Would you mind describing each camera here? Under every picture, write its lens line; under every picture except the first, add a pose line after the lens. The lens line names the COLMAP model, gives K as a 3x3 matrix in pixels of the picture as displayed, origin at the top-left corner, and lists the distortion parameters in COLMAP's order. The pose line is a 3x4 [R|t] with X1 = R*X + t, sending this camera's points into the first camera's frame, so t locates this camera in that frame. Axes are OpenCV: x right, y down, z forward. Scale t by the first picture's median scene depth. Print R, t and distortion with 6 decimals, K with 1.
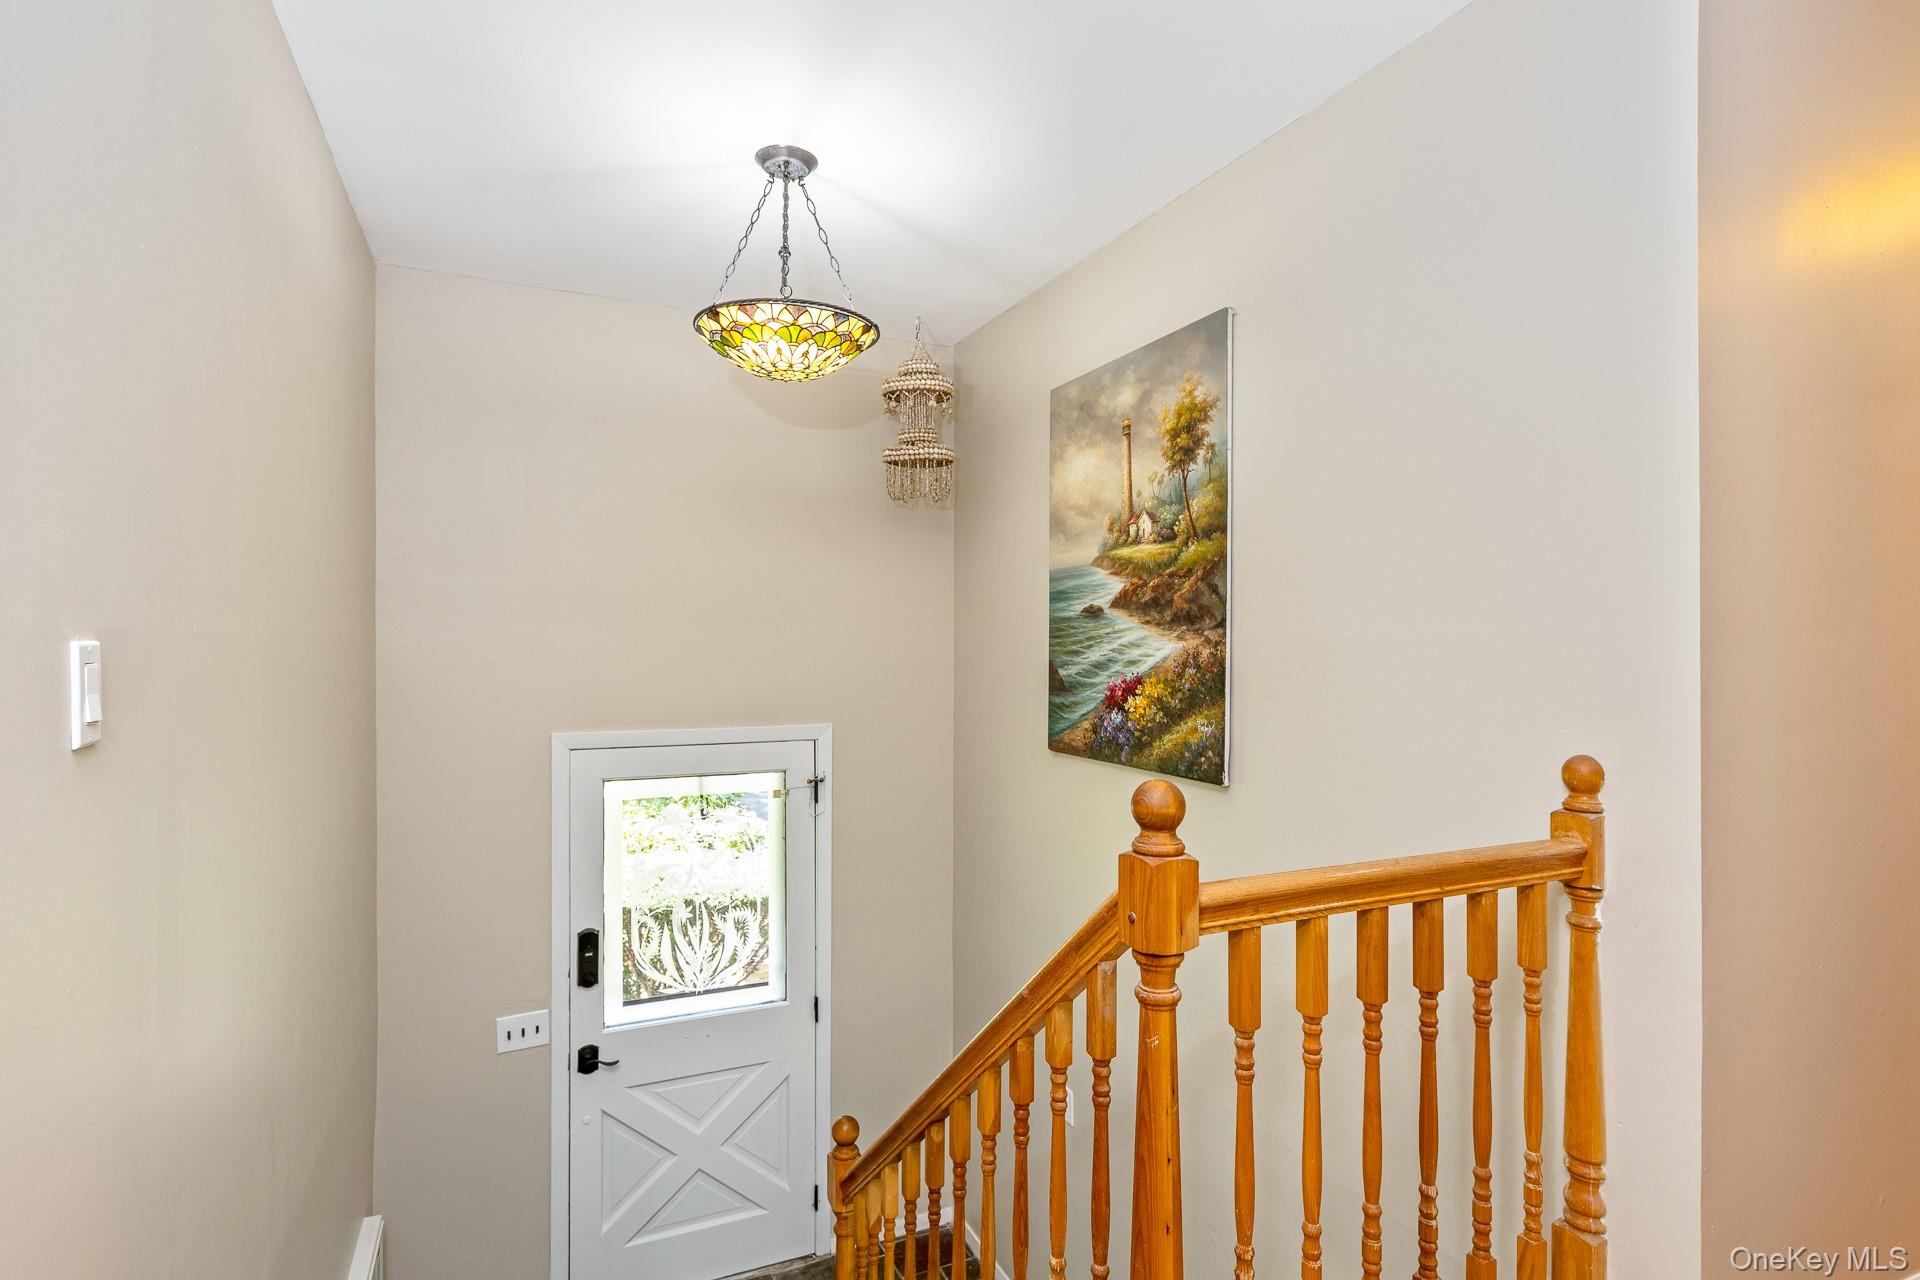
lens RADIAL K [[1025.6, 0, 964.8], [0, 1025.6, 629.8], [0, 0, 1]] dist [-0.004586, -0.001245]
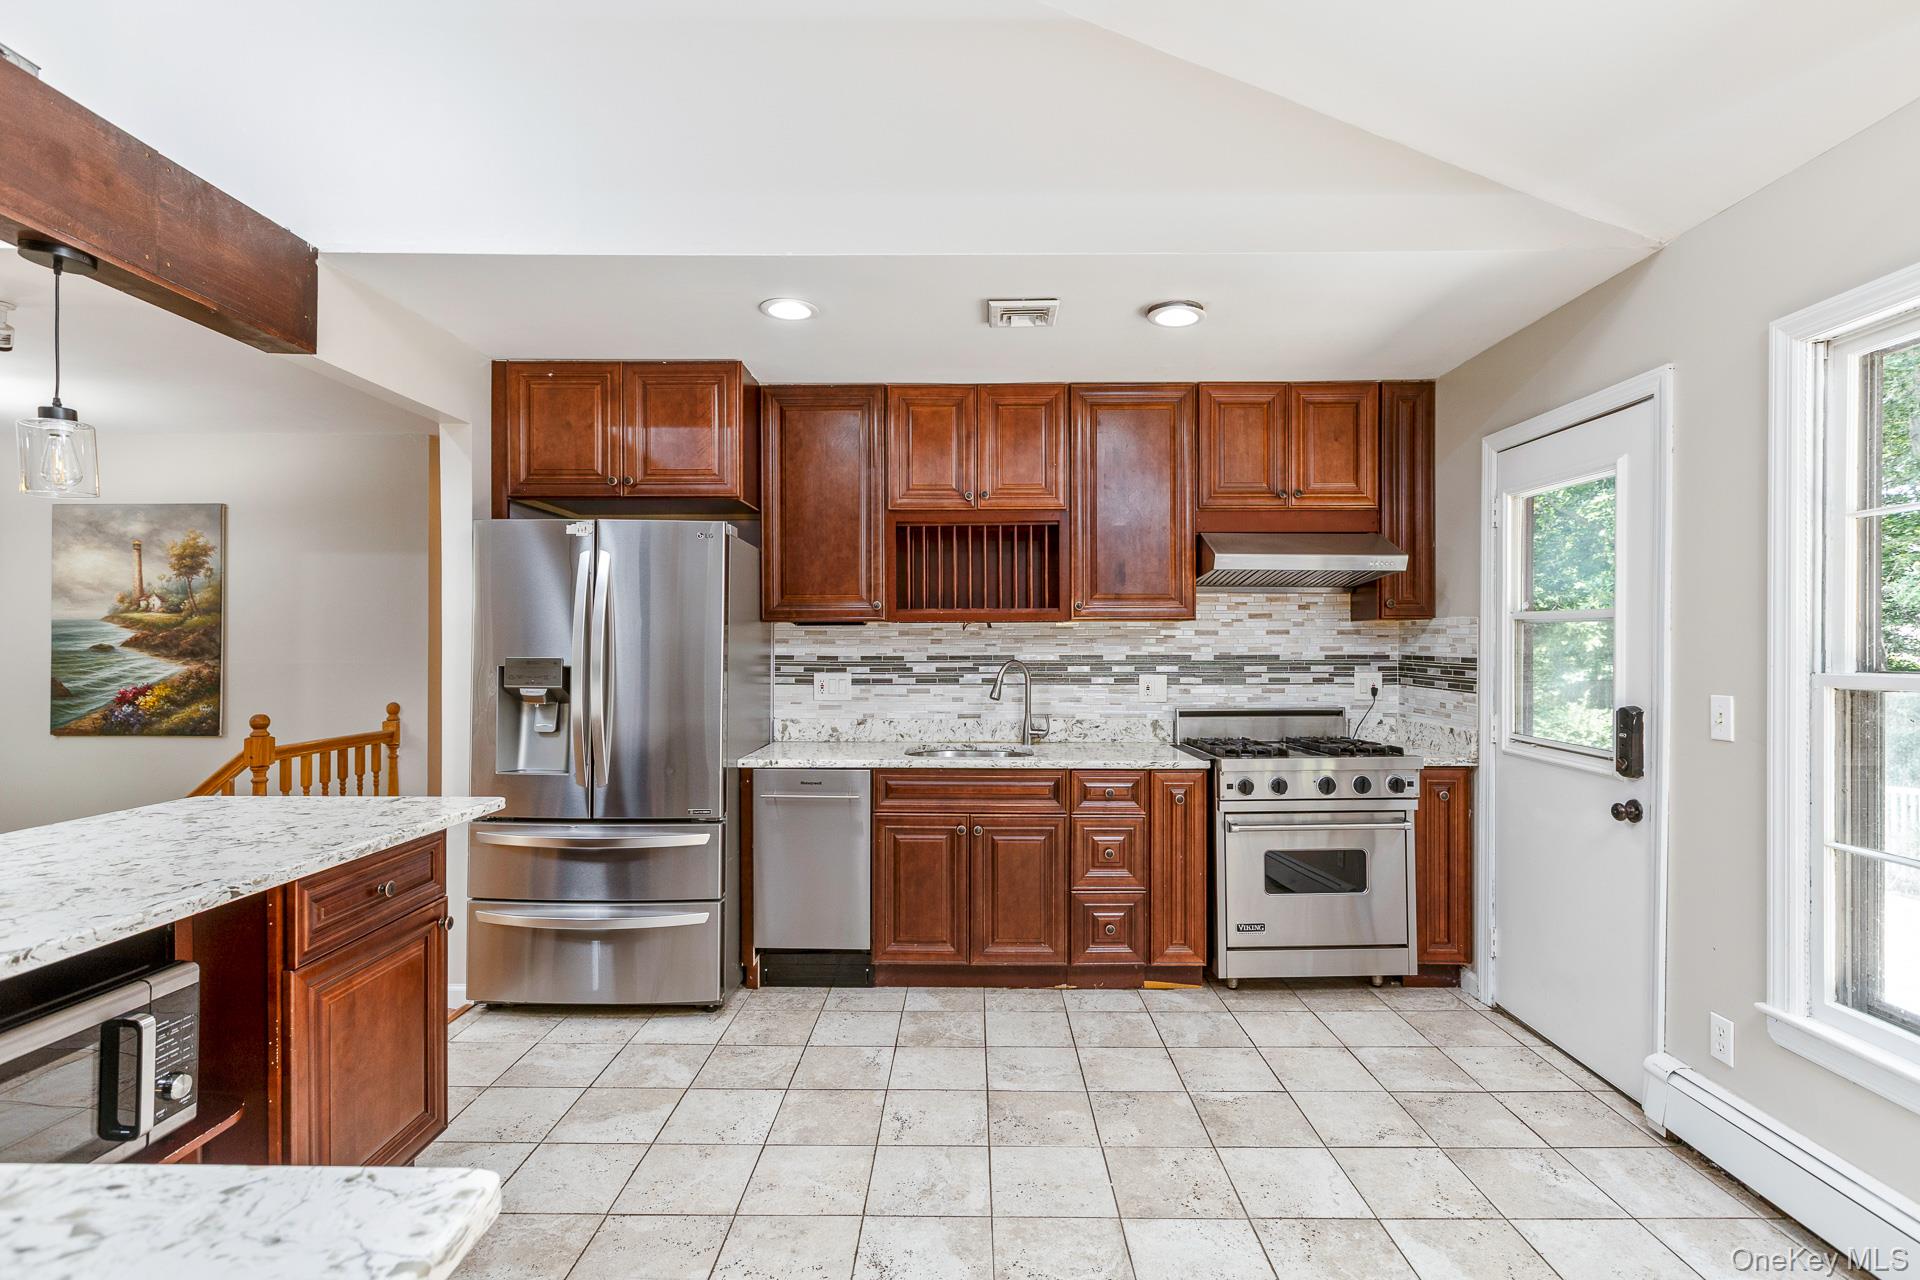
lens RADIAL K [[915.9, 0, 966.8], [0, 915.9, 635.1], [0, 0, 1]] dist [0.002648, -0.002510]
pose [[0.462313, 0.002653, 0.886713, -0.608106], [-0.006679, 0.999978, 0.000490, -0.054004], [-0.886692, -0.006149, 0.462320, -1.048970]]
